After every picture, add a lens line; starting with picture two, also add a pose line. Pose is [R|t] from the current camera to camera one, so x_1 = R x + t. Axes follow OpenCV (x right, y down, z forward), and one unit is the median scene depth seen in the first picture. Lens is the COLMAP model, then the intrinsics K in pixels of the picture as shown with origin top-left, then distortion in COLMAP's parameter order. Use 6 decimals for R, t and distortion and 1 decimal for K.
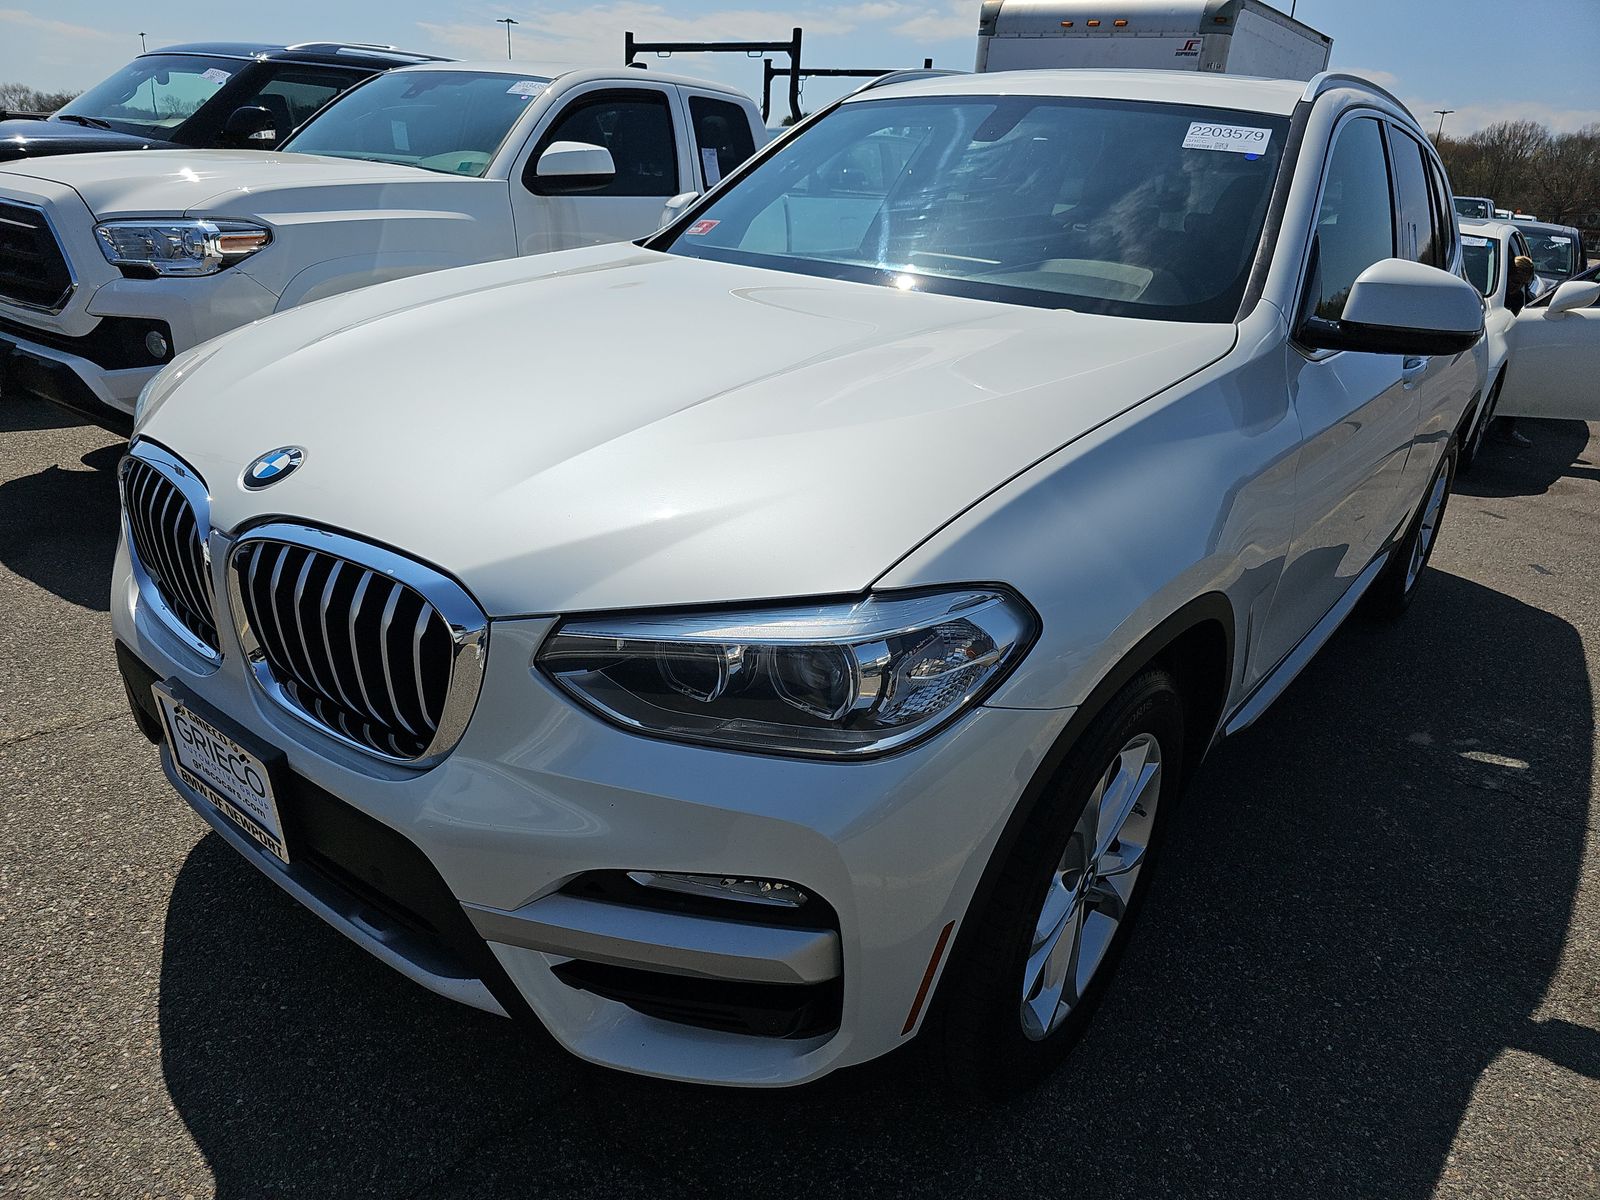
lens RADIAL K [[1085.5, 0, 804.0], [0, 1085.5, 569.9], [0, 0, 1]] dist [-0.002183, -0.021601]
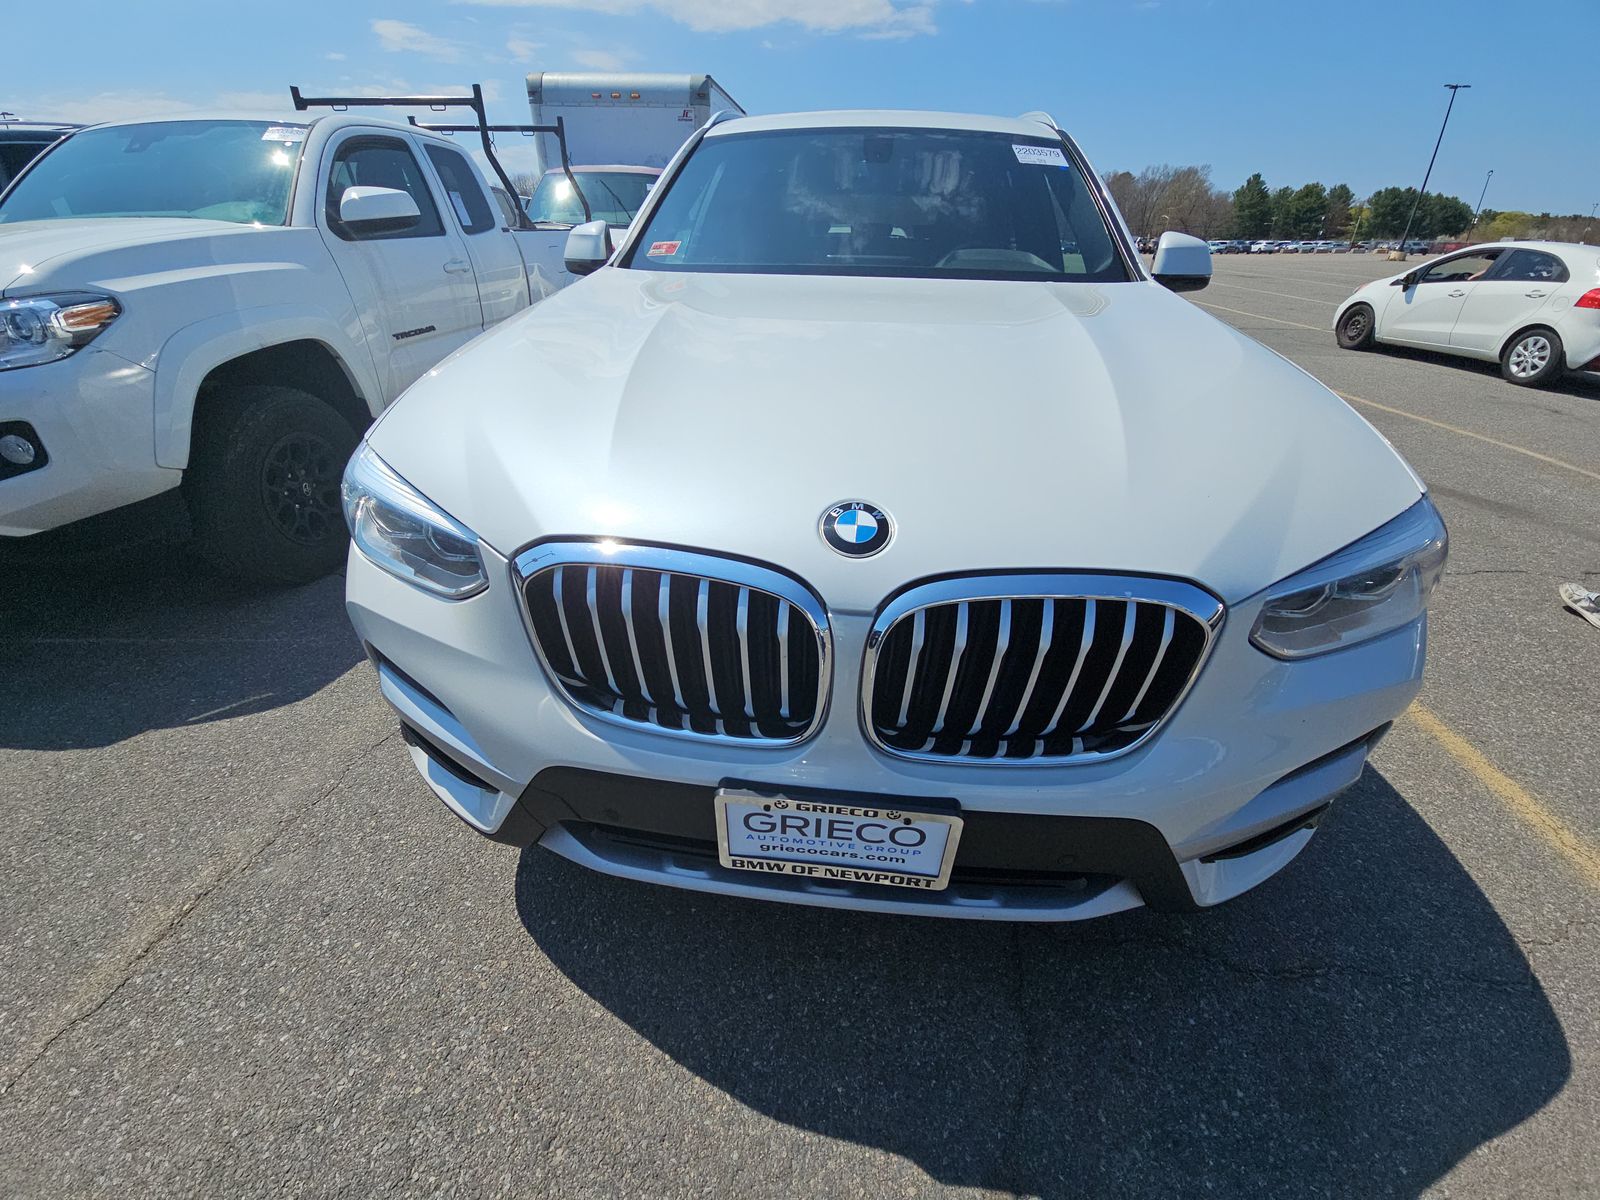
lens RADIAL K [[644.4, 0, 800.0], [0, 644.4, 600.0], [0, 0, 1]] dist [-0.000385, -0.013143]
pose [[0.839981, -0.310889, 0.444724, -0.328187], [0.221752, 0.944706, 0.241570, -0.074010], [-0.495235, -0.104296, 0.862476, 0.232978]]
